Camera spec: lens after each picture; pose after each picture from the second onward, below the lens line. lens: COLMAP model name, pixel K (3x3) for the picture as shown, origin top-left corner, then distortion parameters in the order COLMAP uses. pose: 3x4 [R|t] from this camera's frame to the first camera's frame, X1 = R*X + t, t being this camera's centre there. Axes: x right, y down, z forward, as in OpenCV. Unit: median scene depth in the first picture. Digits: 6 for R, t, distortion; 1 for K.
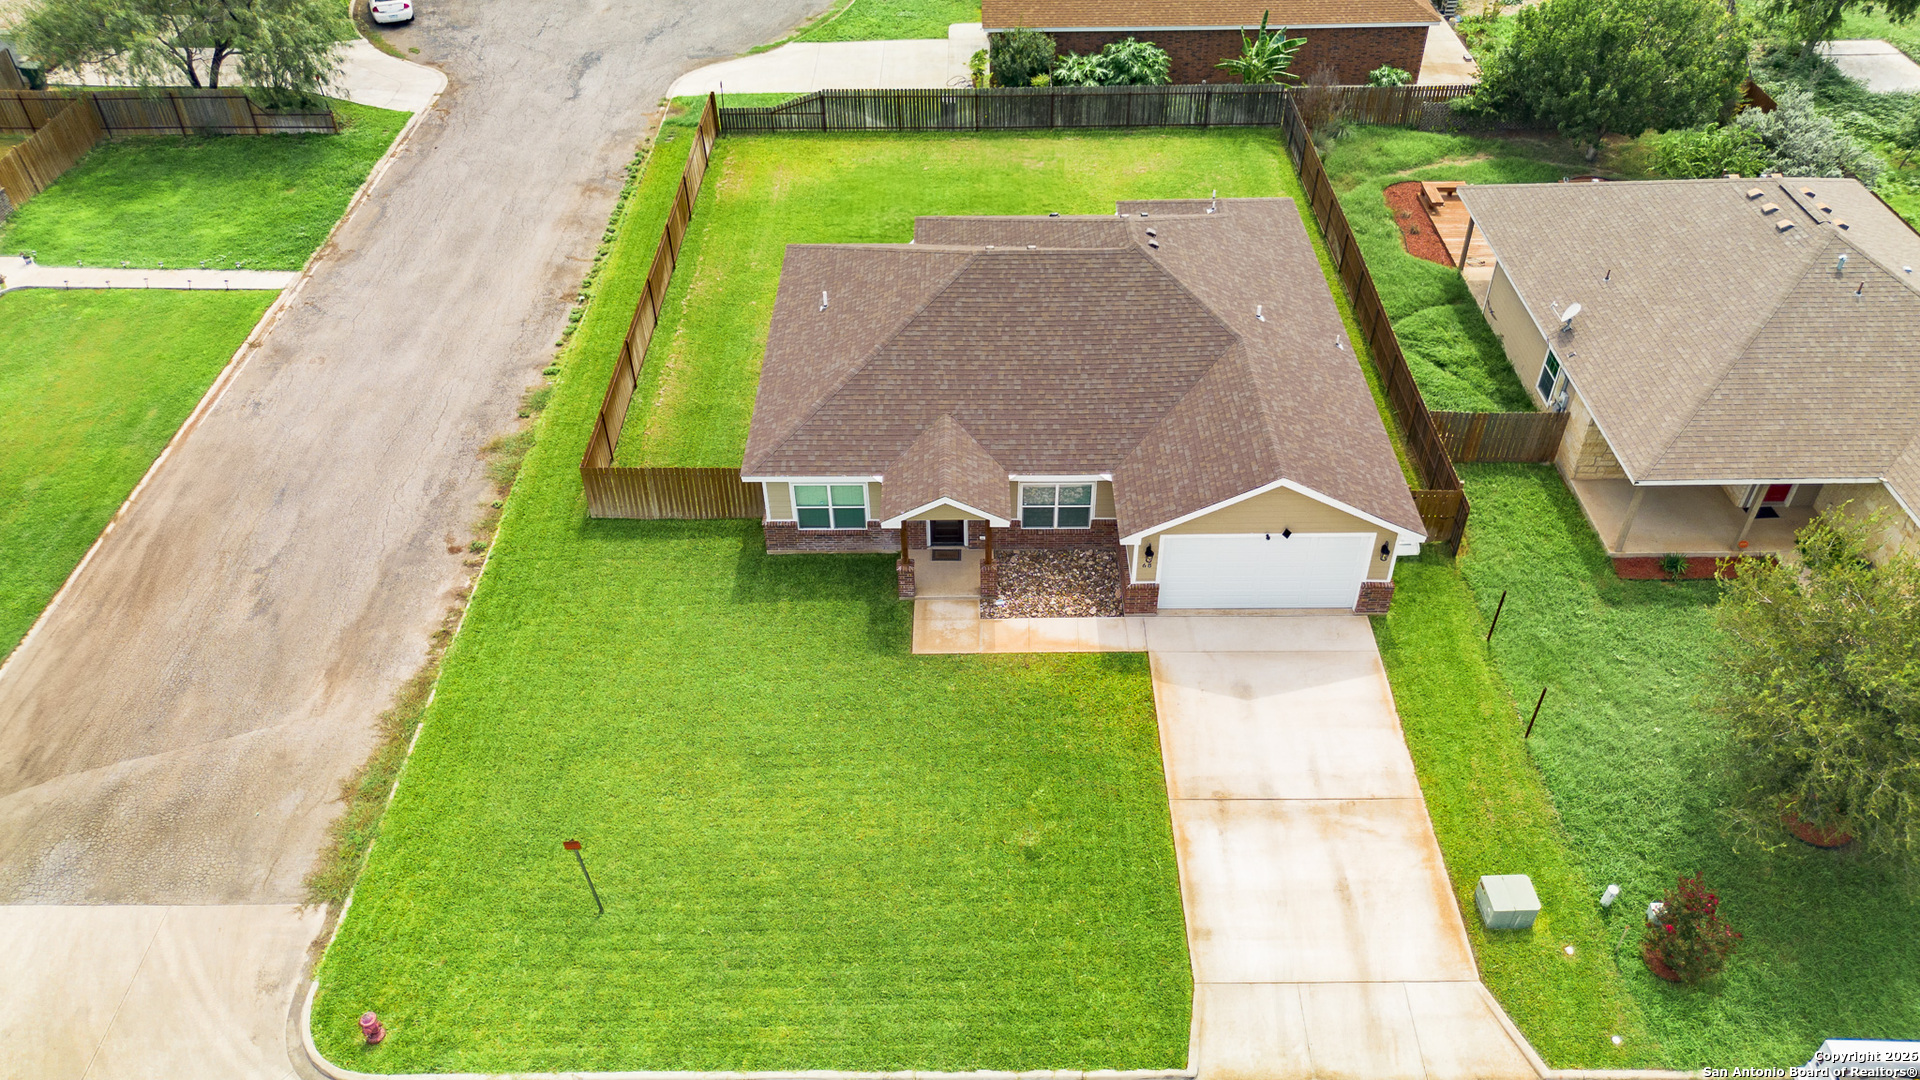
lens RADIAL K [[1369.4, 0, 960.0], [0, 1369.4, 540.0], [0, 0, 1]] dist [0.056684, -0.045107]
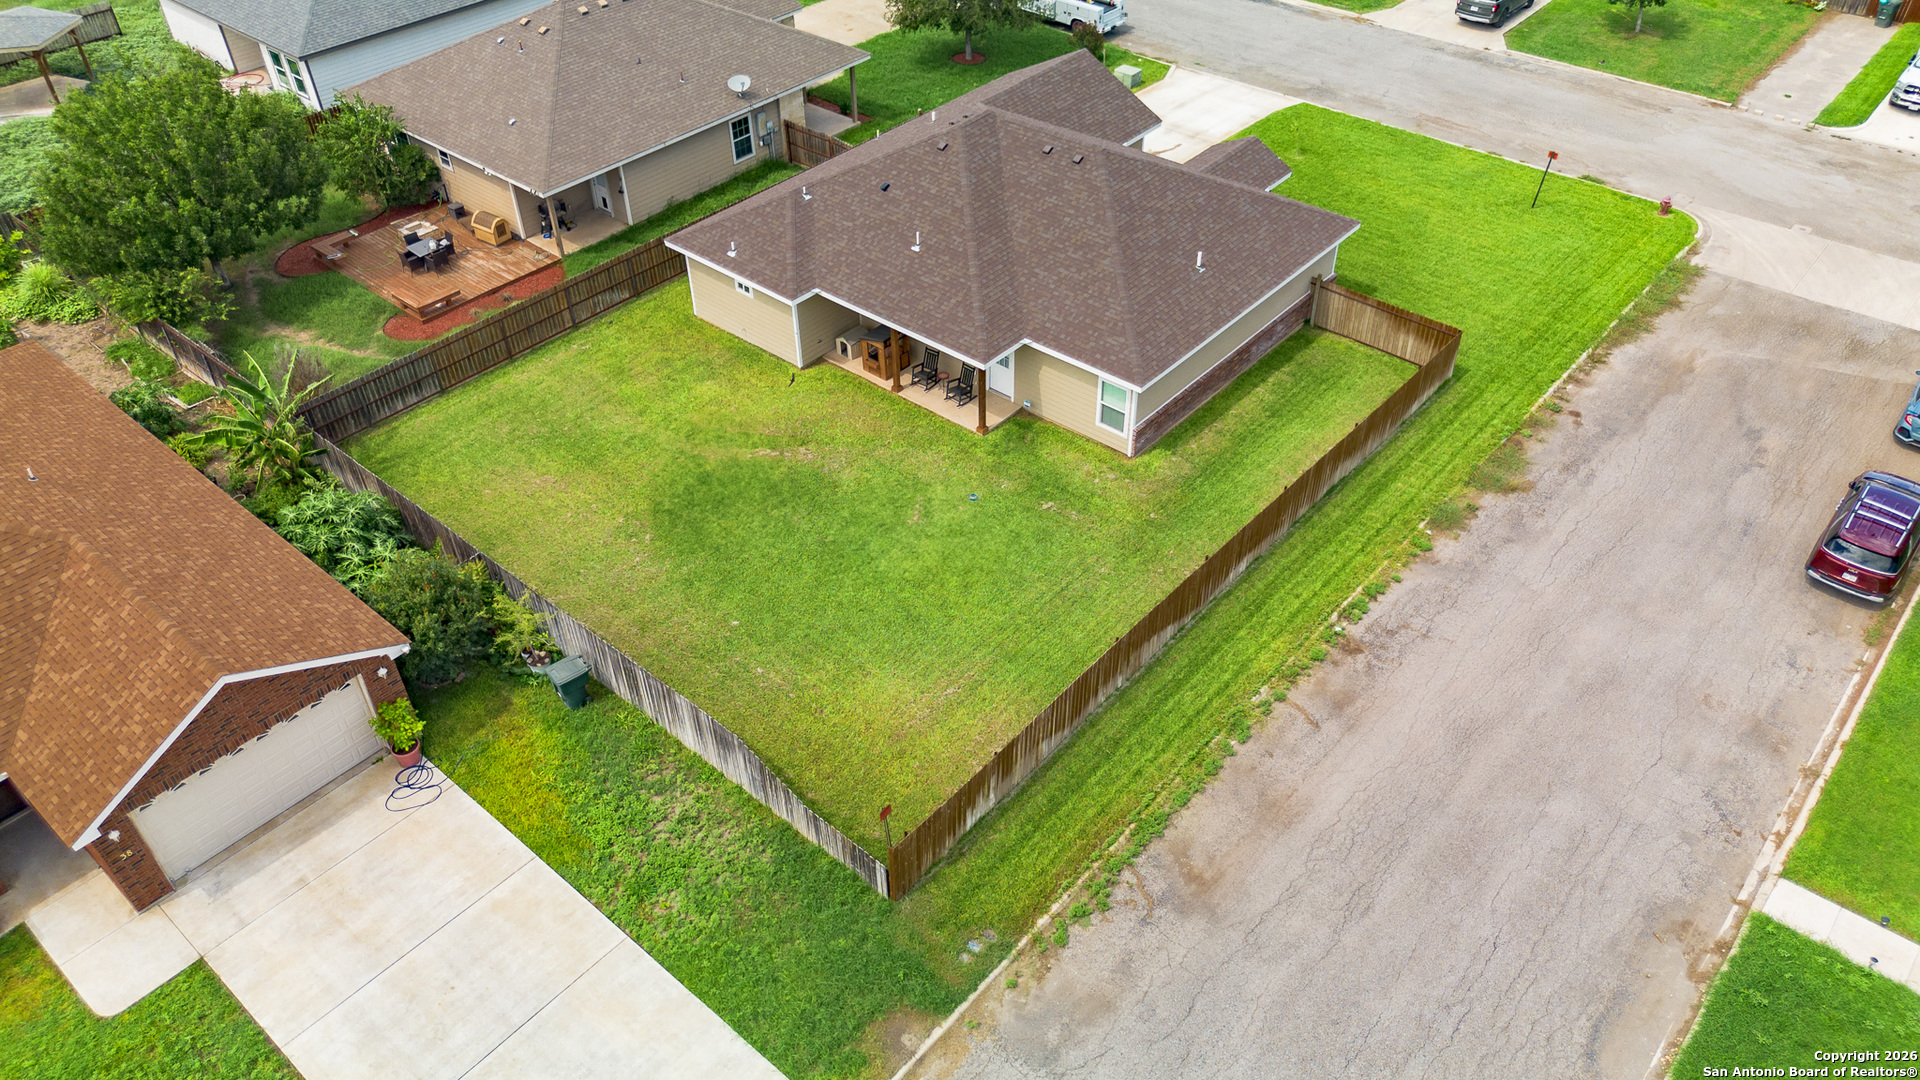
lens RADIAL K [[1369.4, 0, 960.0], [0, 1369.4, 540.0], [0, 0, 1]] dist [0.056684, -0.045107]
pose [[-0.759666, -0.404170, 0.509466, -0.565723], [0.434873, 0.266765, 0.860071, -1.073800], [-0.483522, 0.874919, -0.026890, 1.285474]]
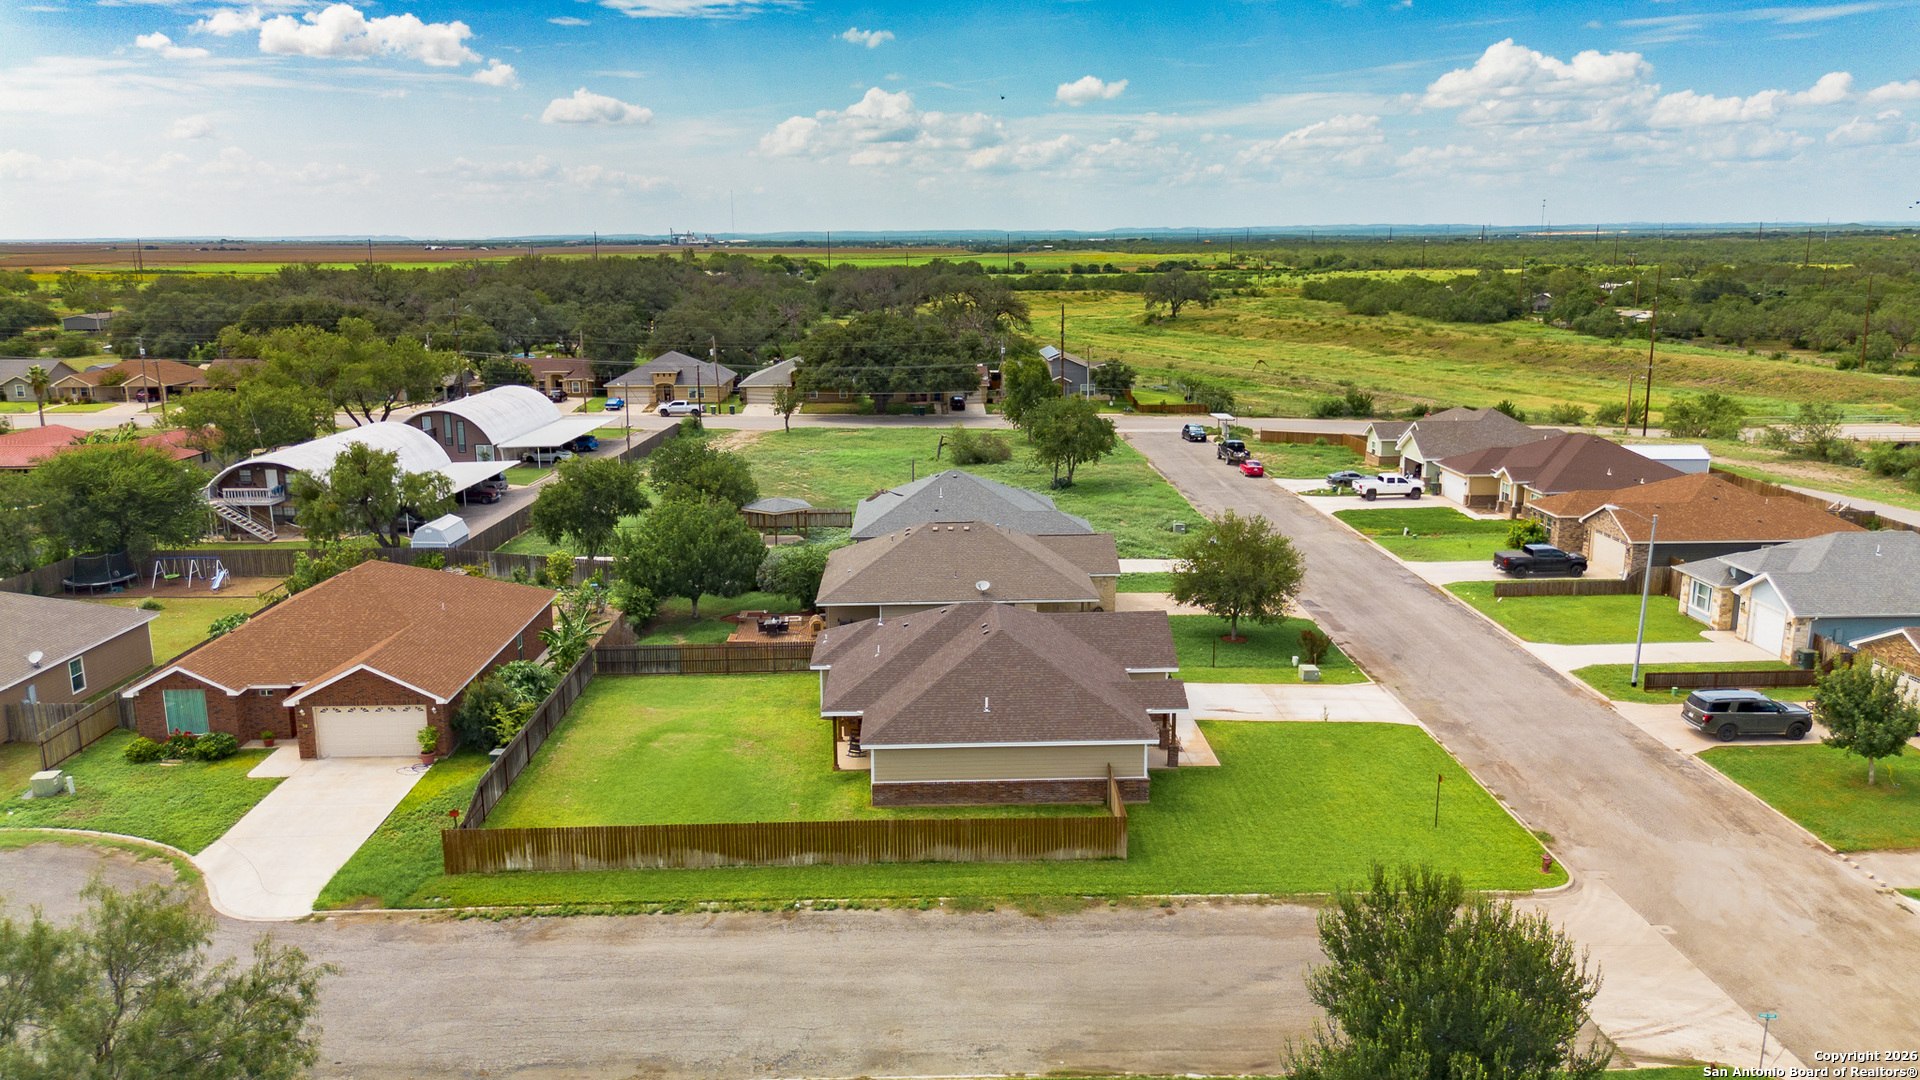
lens RADIAL K [[1369.4, 0, 960.0], [0, 1369.4, 540.0], [0, 0, 1]] dist [0.056684, -0.045107]
pose [[-0.032903, -0.202779, 0.978672, -1.464727], [0.651035, 0.738616, 0.174928, -0.570459], [-0.758334, 0.642905, 0.107713, 0.746366]]
